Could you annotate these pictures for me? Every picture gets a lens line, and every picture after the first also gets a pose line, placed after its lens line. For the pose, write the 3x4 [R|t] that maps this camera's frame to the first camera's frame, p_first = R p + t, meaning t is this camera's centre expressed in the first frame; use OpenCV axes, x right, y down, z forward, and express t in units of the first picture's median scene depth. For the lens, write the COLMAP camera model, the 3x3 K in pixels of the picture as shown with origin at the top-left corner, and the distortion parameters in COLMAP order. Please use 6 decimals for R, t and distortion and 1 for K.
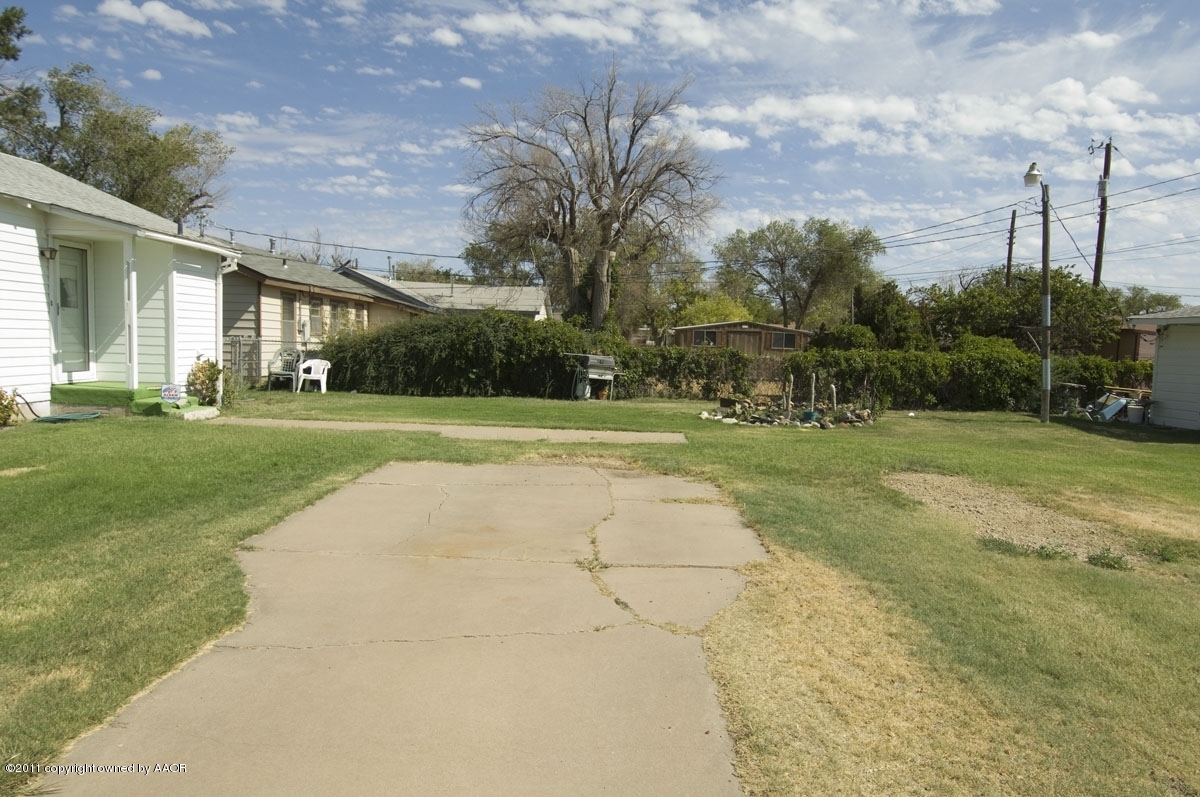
lens RADIAL K [[803.9, 0, 621.3], [0, 803.9, 403.4], [0, 0, 1]] dist [0.064853, -0.065843]
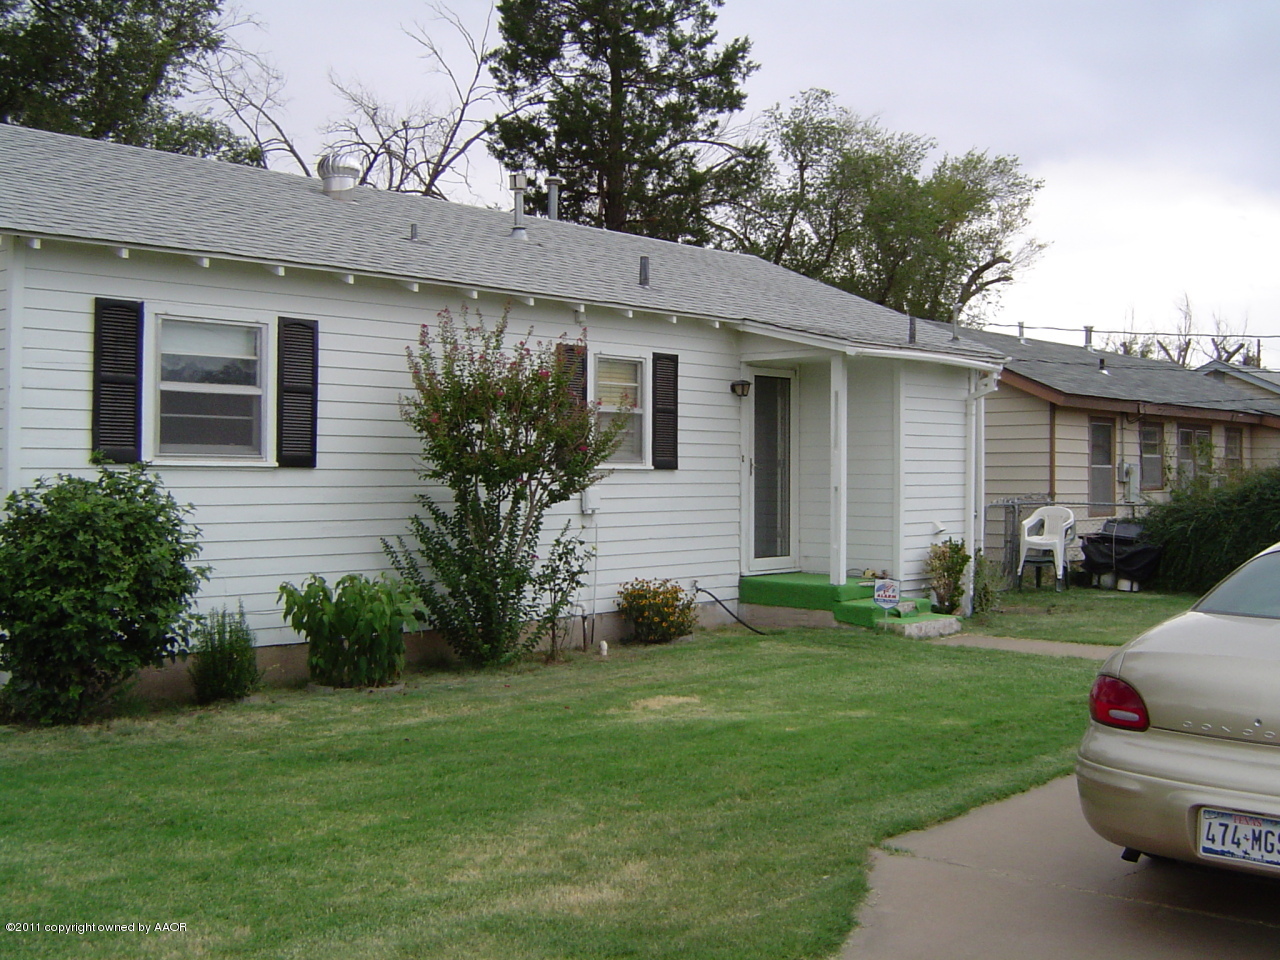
lens RADIAL K [[1508.2, 0, 600.0], [0, 1508.2, 457.0], [0, 0, 1]] dist [-0.087289, -0.012058]
pose [[0.734274, -0.035217, -0.677939, 0.055958], [-0.032886, 0.995636, -0.087339, -0.005734], [0.678057, 0.086426, 0.729911, -0.011368]]
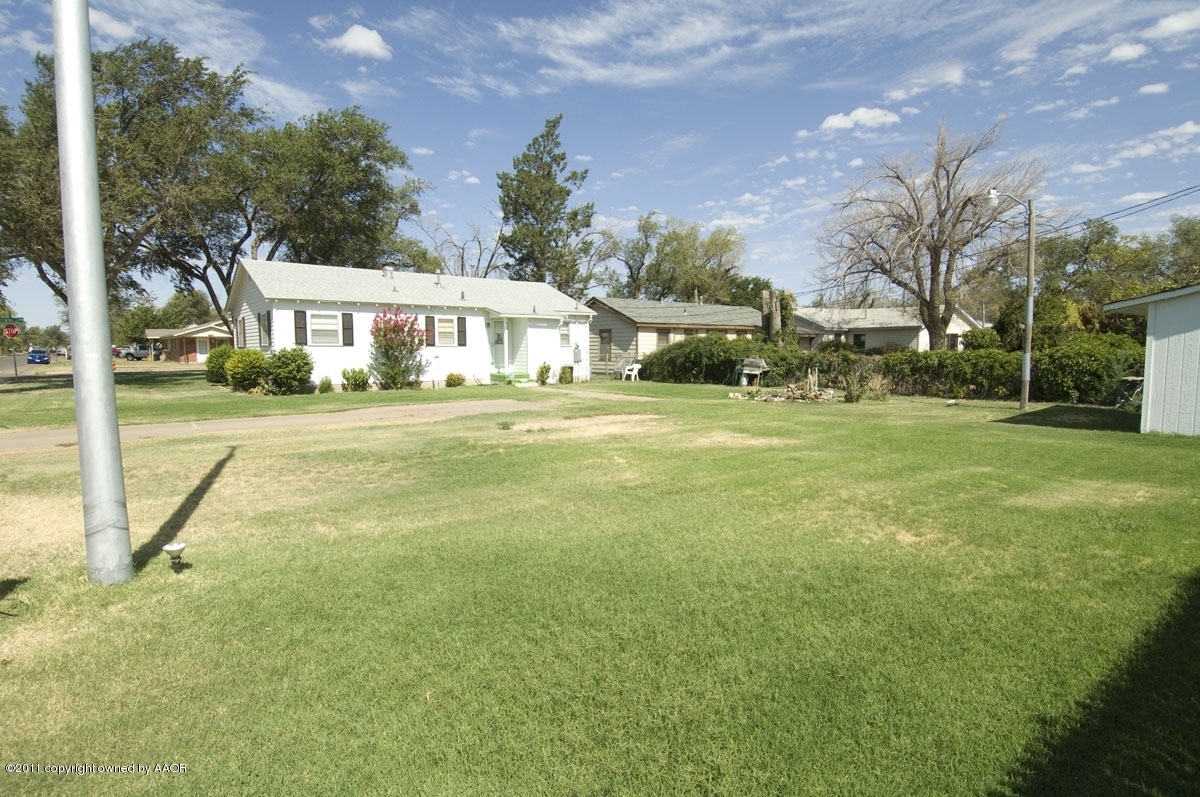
lens RADIAL K [[636.7, 0, 600.0], [0, 636.7, 398.5], [0, 0, 1]] dist [0.057461, -0.056172]
pose [[0.626450, 0.029218, -0.778914, 0.801760], [-0.037857, 0.999258, 0.007036, 0.022629], [0.778542, 0.025079, 0.627091, -0.033090]]
